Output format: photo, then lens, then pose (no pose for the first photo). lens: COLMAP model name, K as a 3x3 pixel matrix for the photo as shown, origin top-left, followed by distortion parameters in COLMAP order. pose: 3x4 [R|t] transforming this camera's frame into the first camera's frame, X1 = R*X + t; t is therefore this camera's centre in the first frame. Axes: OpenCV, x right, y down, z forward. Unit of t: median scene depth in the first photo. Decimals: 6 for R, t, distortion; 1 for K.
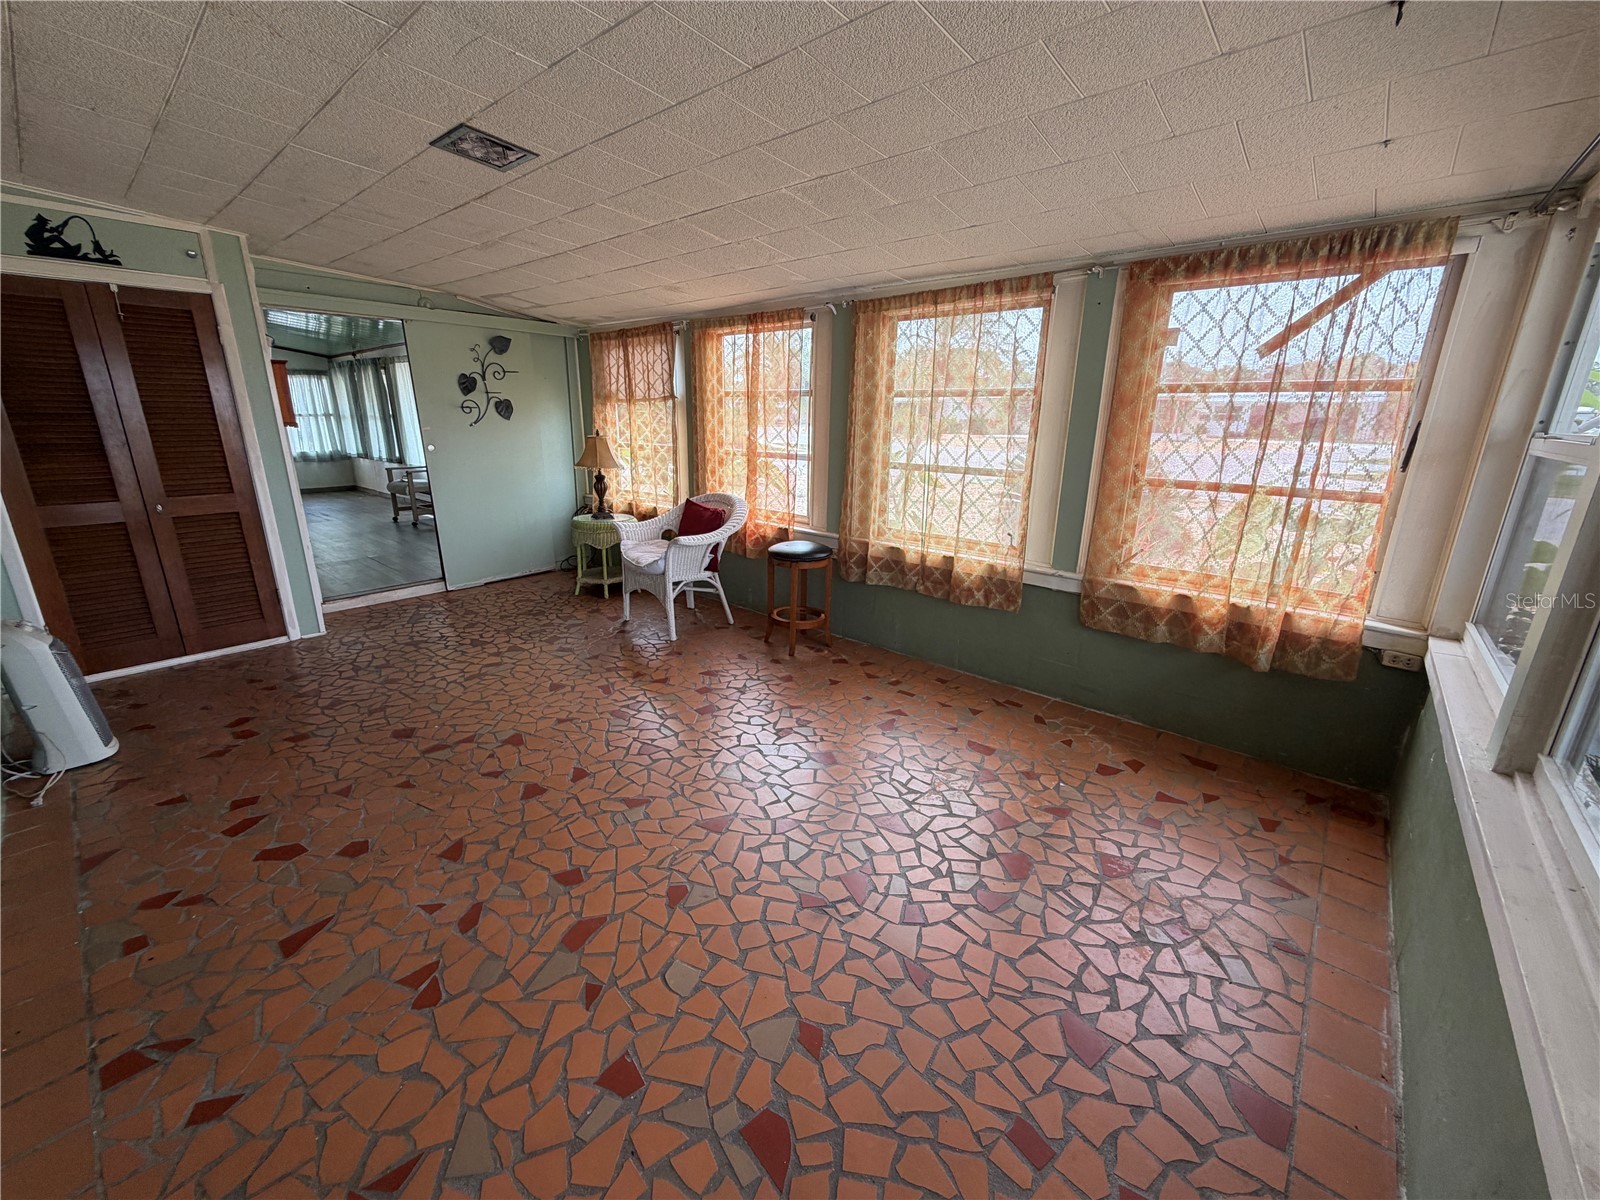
lens RADIAL K [[636.8, 0, 800.0], [0, 636.8, 600.0], [0, 0, 1]] dist [-0.001666, -0.000204]
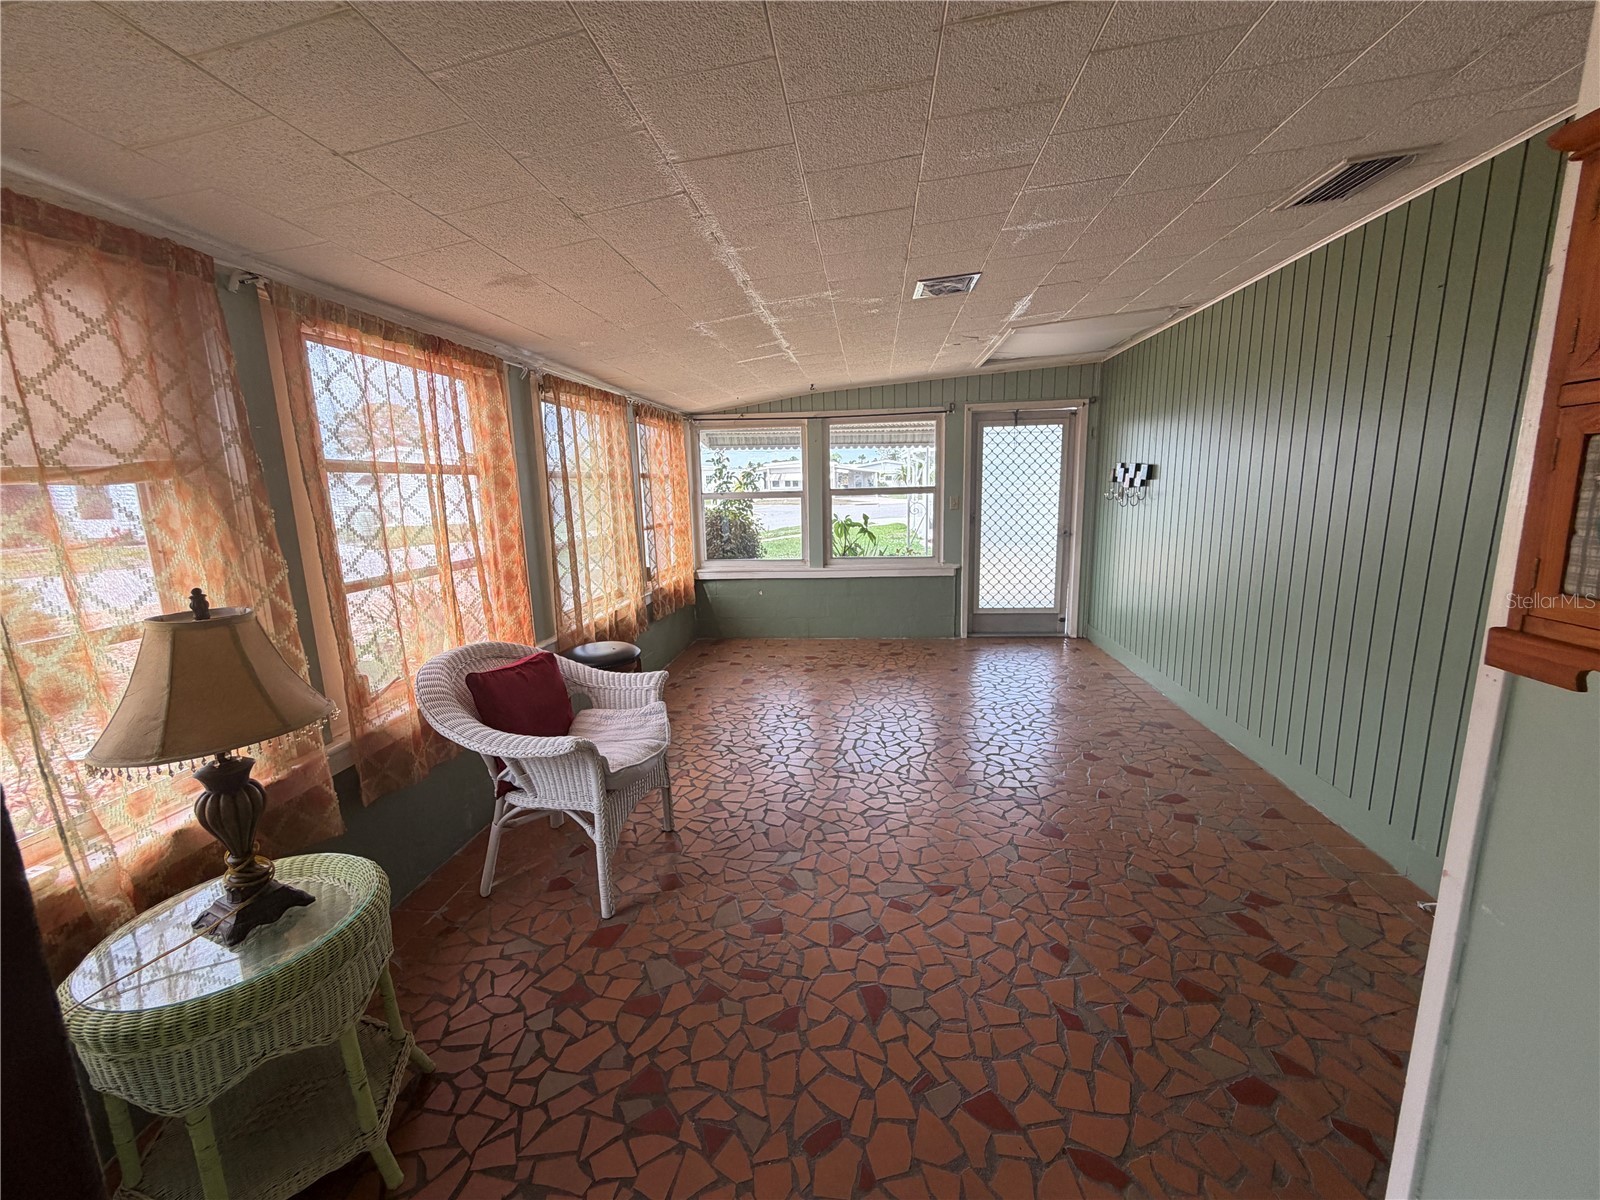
lens RADIAL K [[636.8, 0, 800.0], [0, 636.8, 600.0], [0, 0, 1]] dist [-0.001666, -0.000204]
pose [[-0.569374, -0.146335, 0.808950, -0.681720], [0.247658, 0.907781, 0.338525, -0.301706], [-0.783887, 0.393091, -0.480626, 0.981447]]
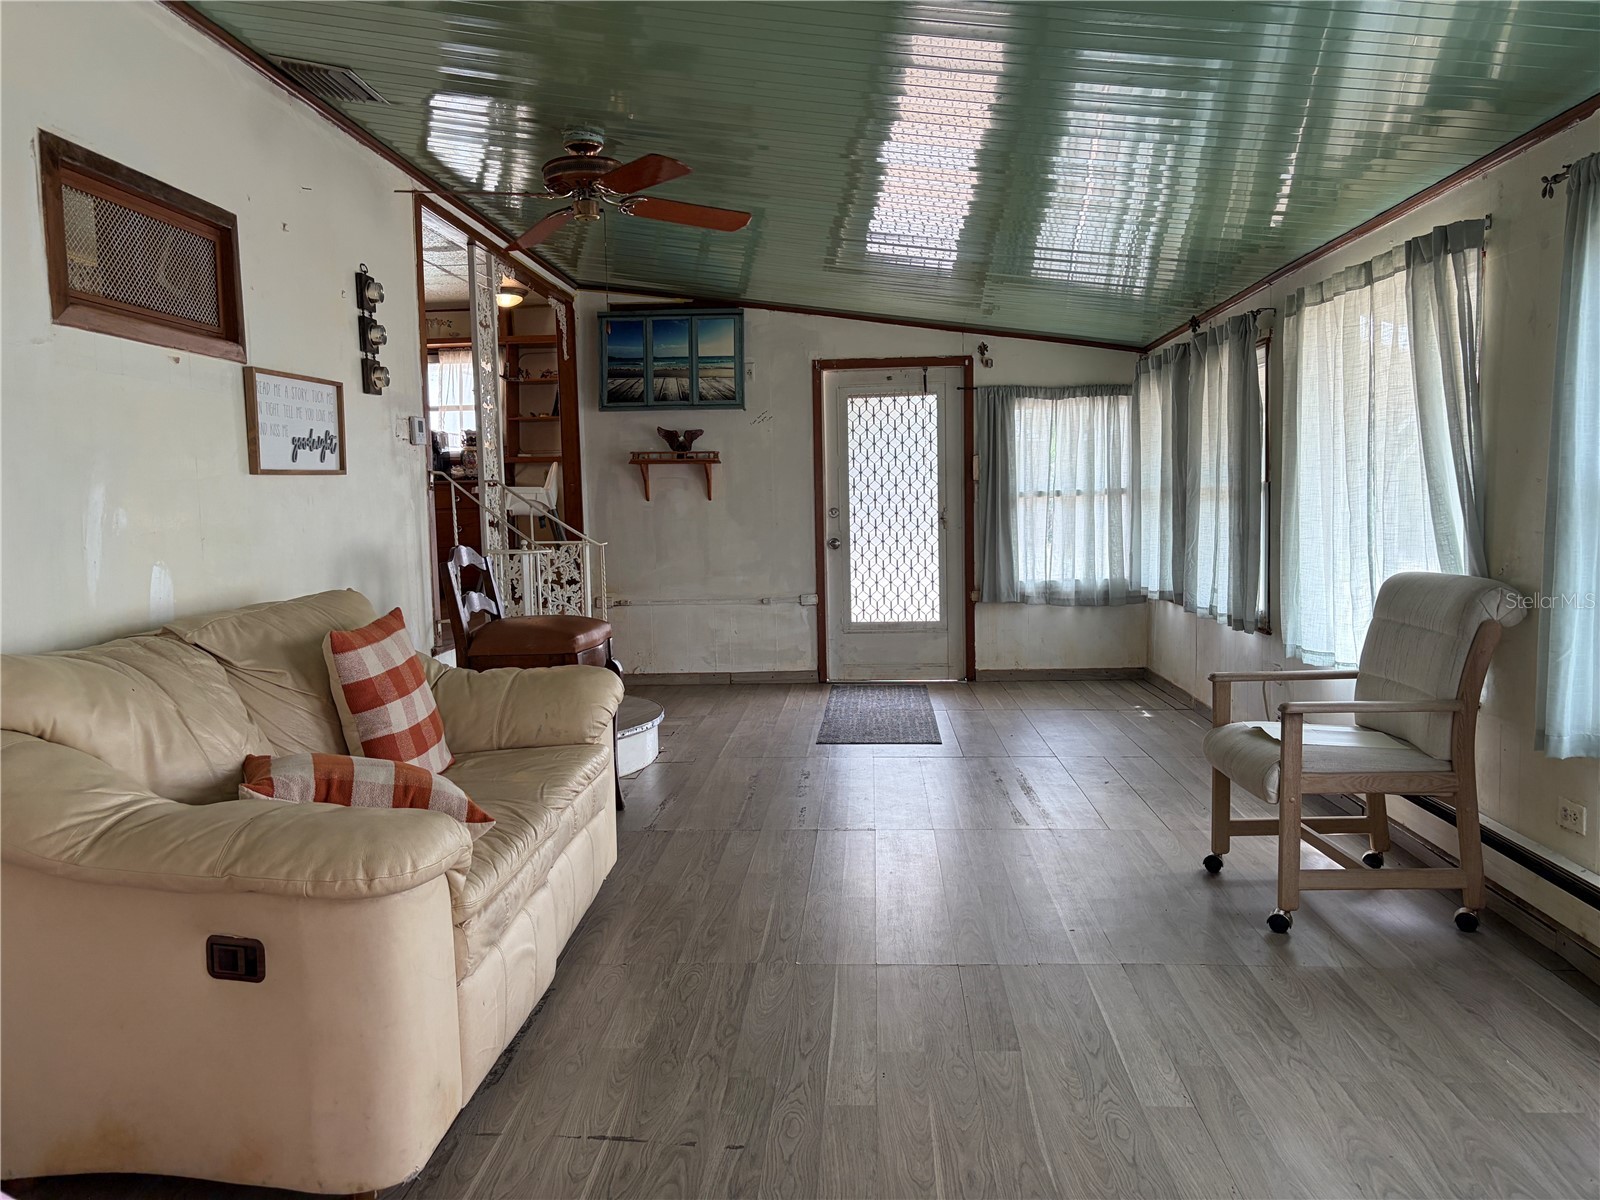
lens RADIAL K [[1250.5, 0, 800.0], [0, 1250.5, 600.0], [0, 0, 1]] dist [0.013011, 0.003950]
pose [[0.615262, 0.041280, -0.787241, -0.356519], [-0.193820, 0.975896, -0.100307, -0.155371], [0.764125, 0.214298, 0.608432, 0.560265]]
